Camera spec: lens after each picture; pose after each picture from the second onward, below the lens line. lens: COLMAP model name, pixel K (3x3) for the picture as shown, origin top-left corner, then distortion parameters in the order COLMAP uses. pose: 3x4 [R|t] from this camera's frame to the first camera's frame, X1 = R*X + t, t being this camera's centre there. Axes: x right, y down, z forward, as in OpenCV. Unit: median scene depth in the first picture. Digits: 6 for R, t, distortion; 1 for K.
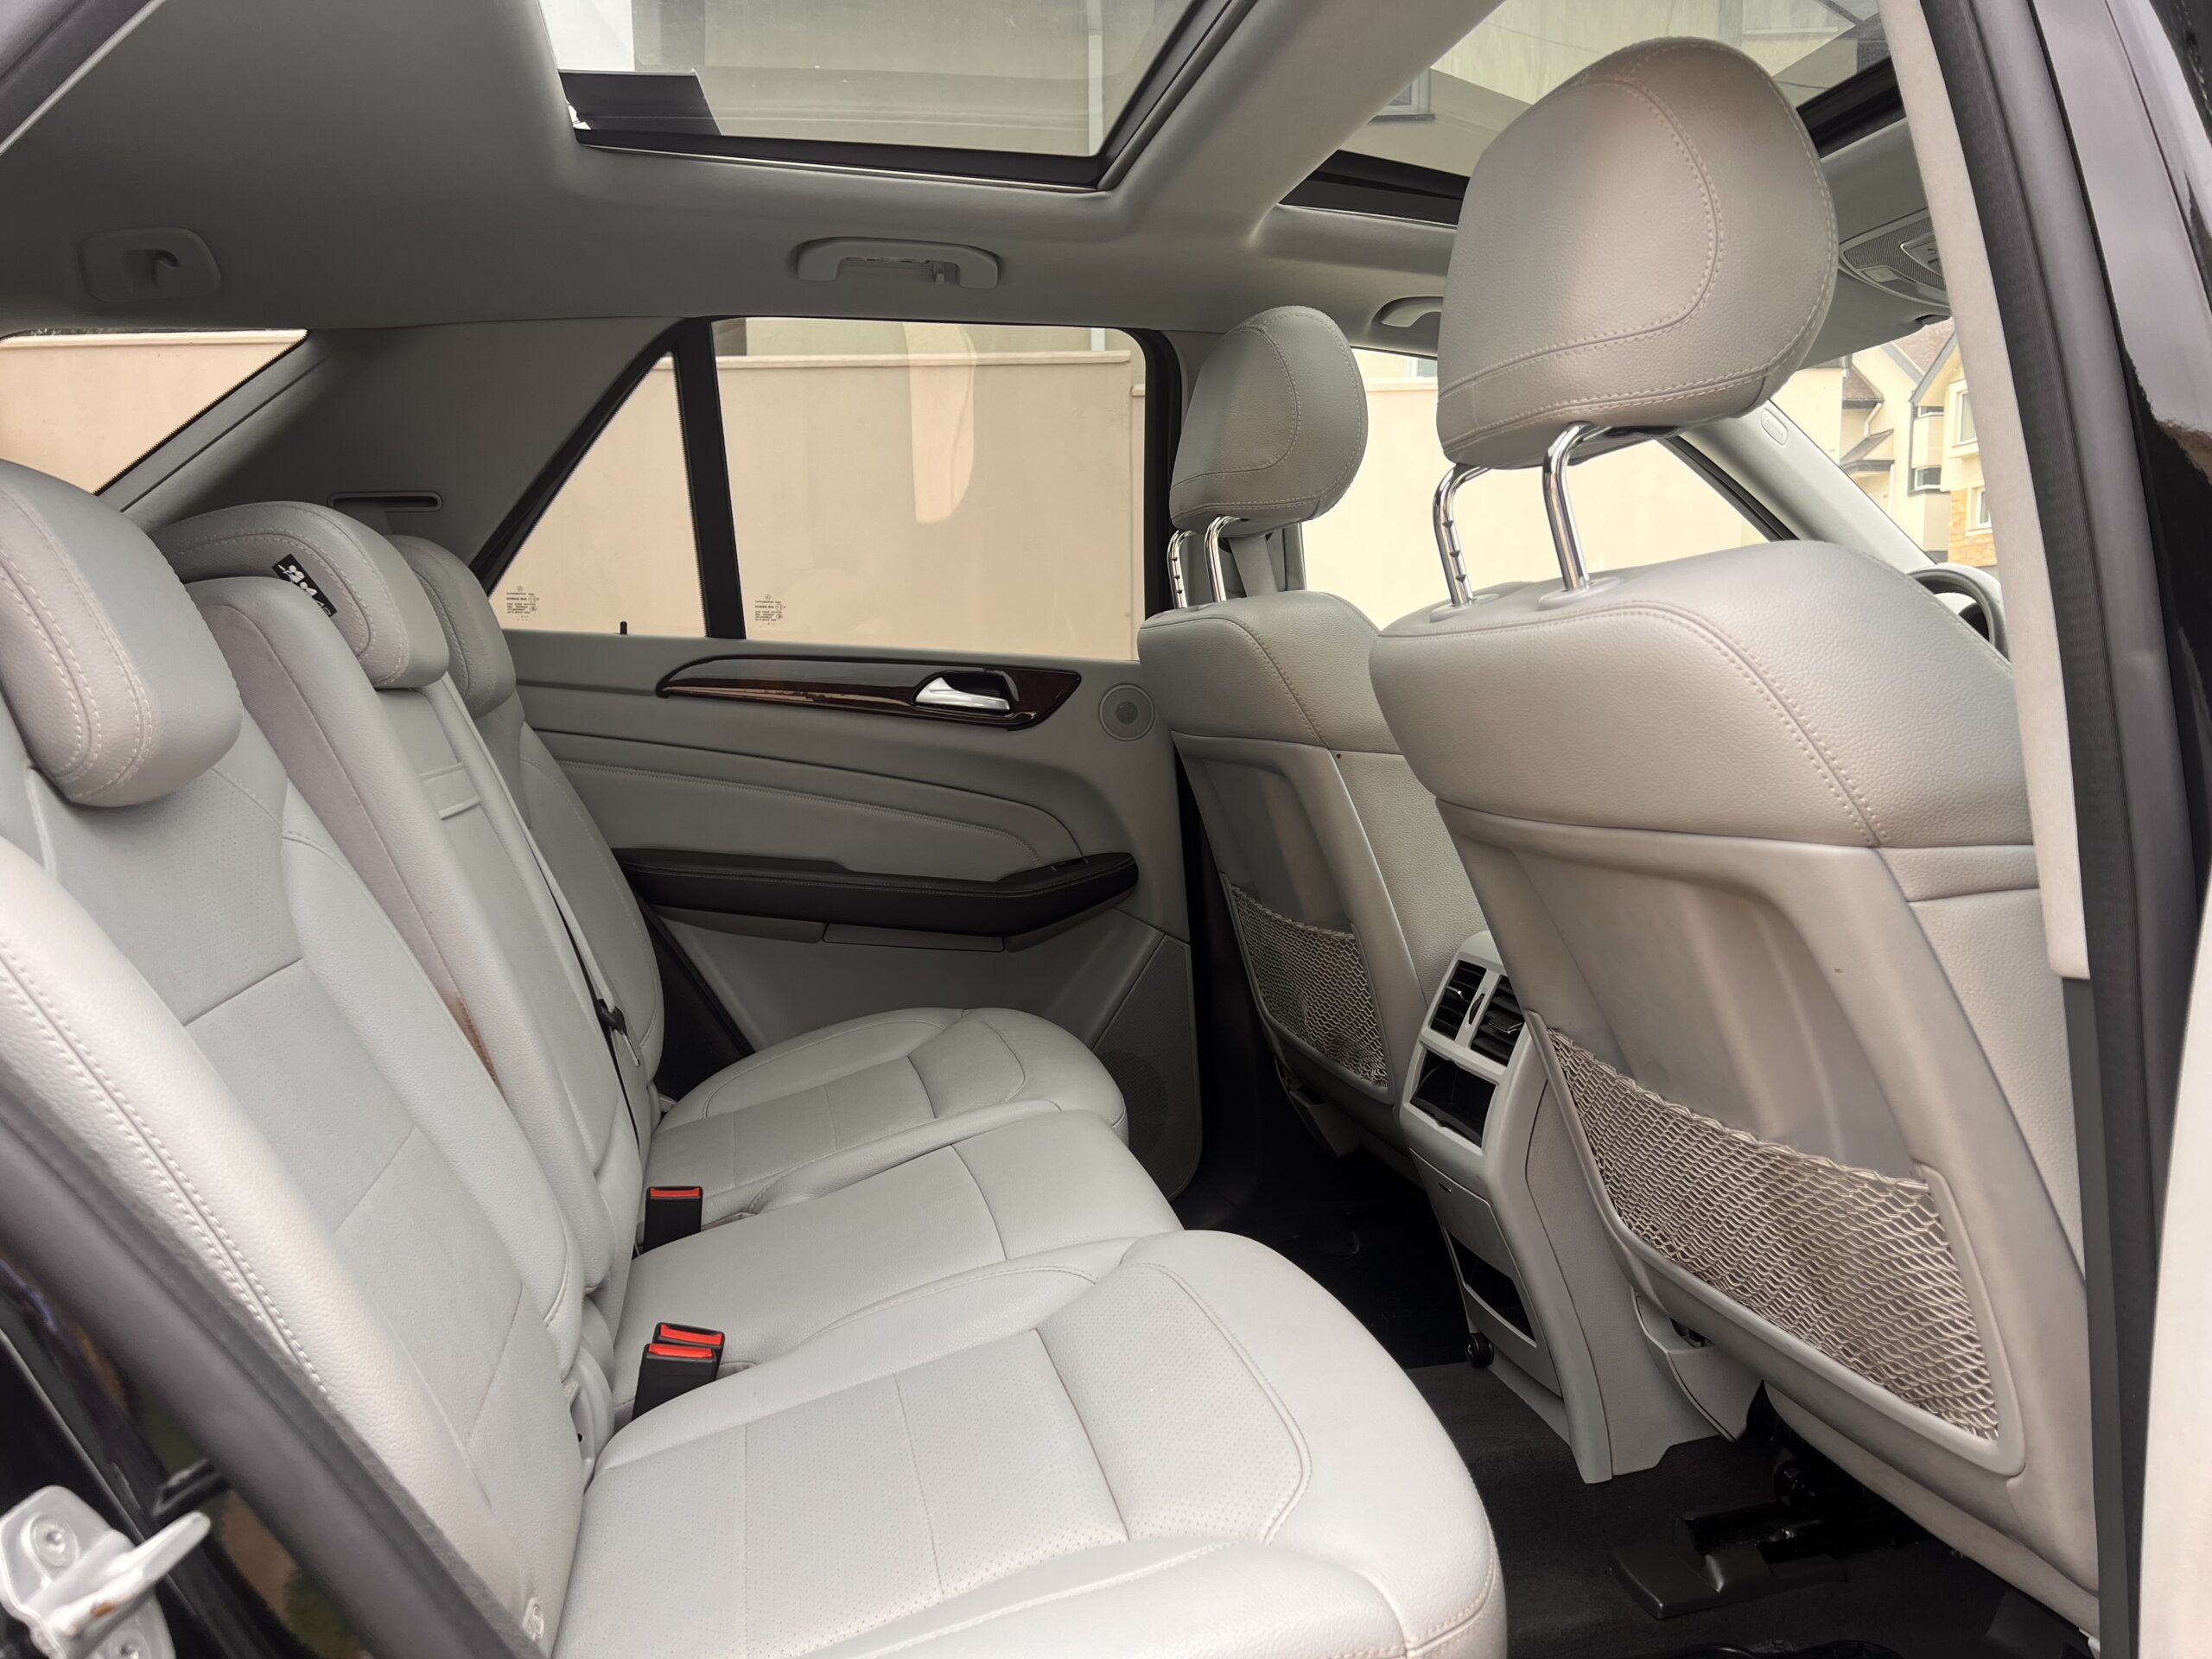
lens RADIAL K [[1658.2, 0, 1107.1], [0, 1658.2, 841.6], [0, 0, 1]] dist [0.050845, -0.057723]
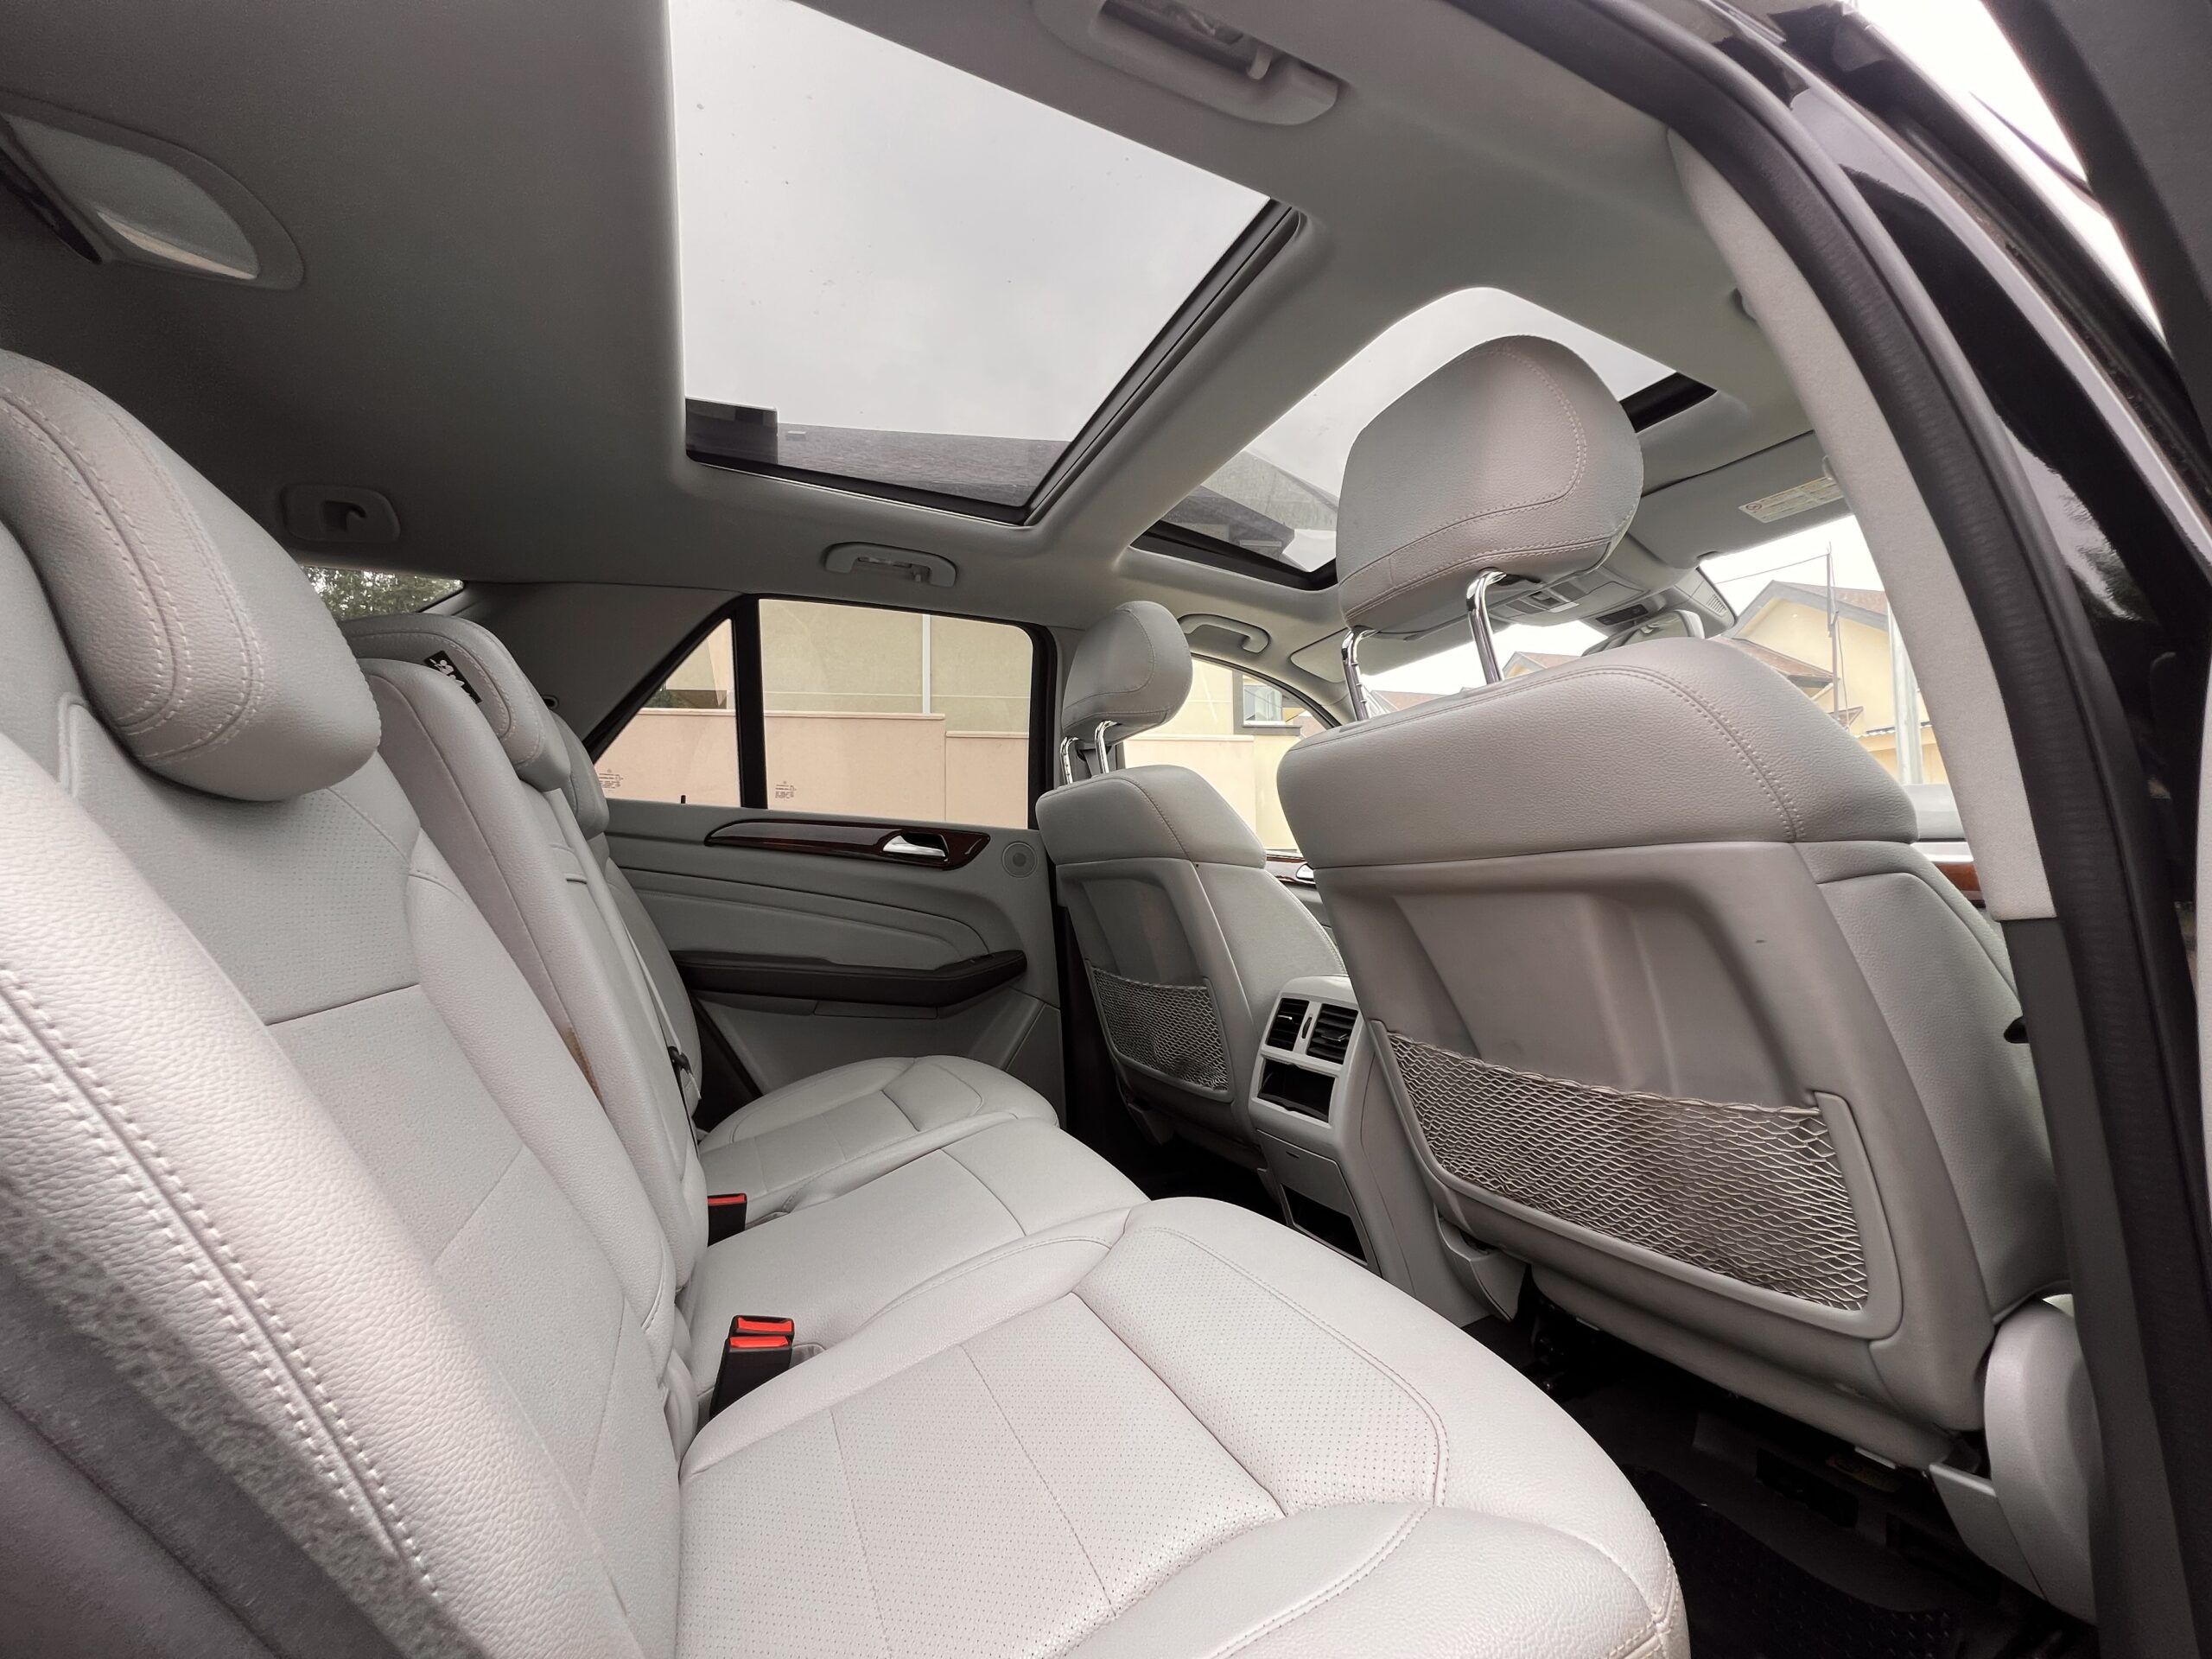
lens RADIAL K [[877.5, 0, 1106.2], [0, 877.5, 831.6], [0, 0, 1]] dist [-0.003909, 0.000807]
pose [[0.977618, 0.009606, 0.210168, -0.121735], [0.026307, 0.985536, -0.167414, 0.054706], [-0.208736, 0.169196, 0.963225, 0.252005]]
